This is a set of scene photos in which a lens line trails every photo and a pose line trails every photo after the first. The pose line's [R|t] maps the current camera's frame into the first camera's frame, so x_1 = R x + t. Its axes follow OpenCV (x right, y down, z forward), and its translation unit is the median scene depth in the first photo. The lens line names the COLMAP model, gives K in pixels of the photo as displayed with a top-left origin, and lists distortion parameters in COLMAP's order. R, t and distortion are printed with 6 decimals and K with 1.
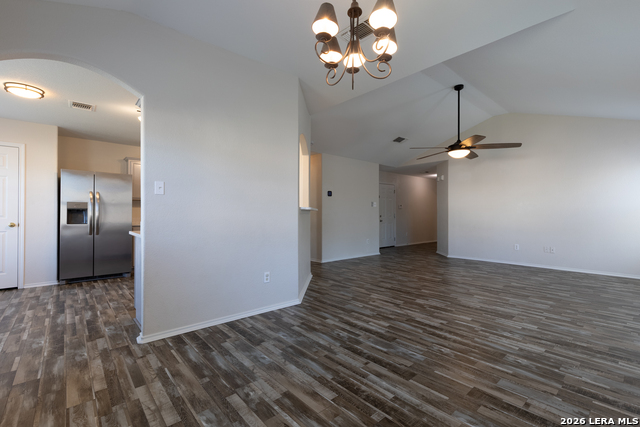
lens RADIAL K [[283.0, 0, 320.0], [0, 283.0, 213.5], [0, 0, 1]] dist [0.002457, 0.000205]
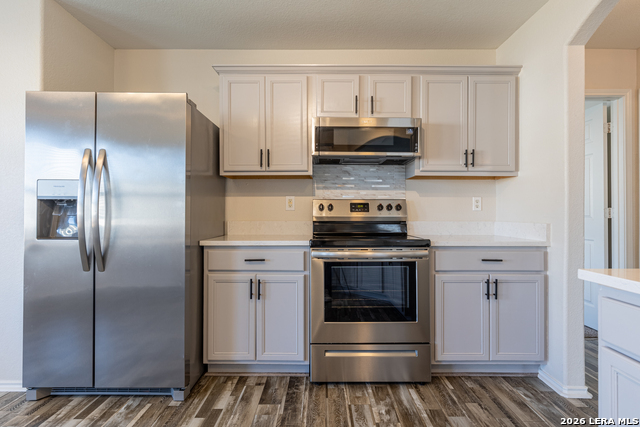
lens RADIAL K [[333.2, 0, 320.0], [0, 333.2, 213.5], [0, 0, 1]] dist [-0.001155, -0.000226]
pose [[0.747120, -0.001065, -0.664688, -0.671902], [0.000461, 0.999999, -0.001084, 0.009508], [0.664689, 0.000504, 0.747120, 1.878616]]
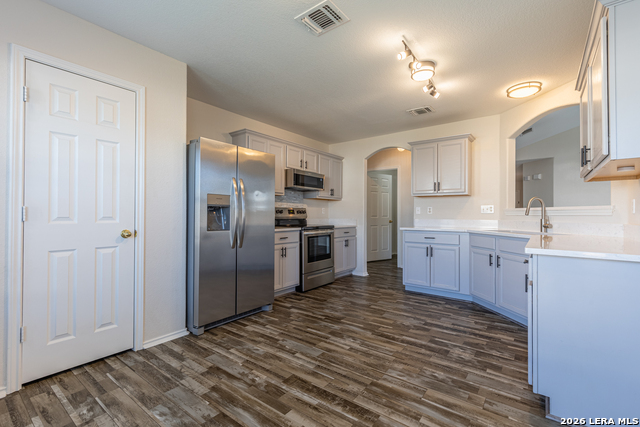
lens RADIAL K [[287.9, 0, 320.0], [0, 287.9, 213.5], [0, 0, 1]] dist [0.015516, -0.000097]
pose [[0.982581, 0.005101, 0.185766, -1.579063], [-0.004862, 0.999987, -0.001742, 0.001030], [-0.185773, 0.000809, 0.982592, 0.744762]]
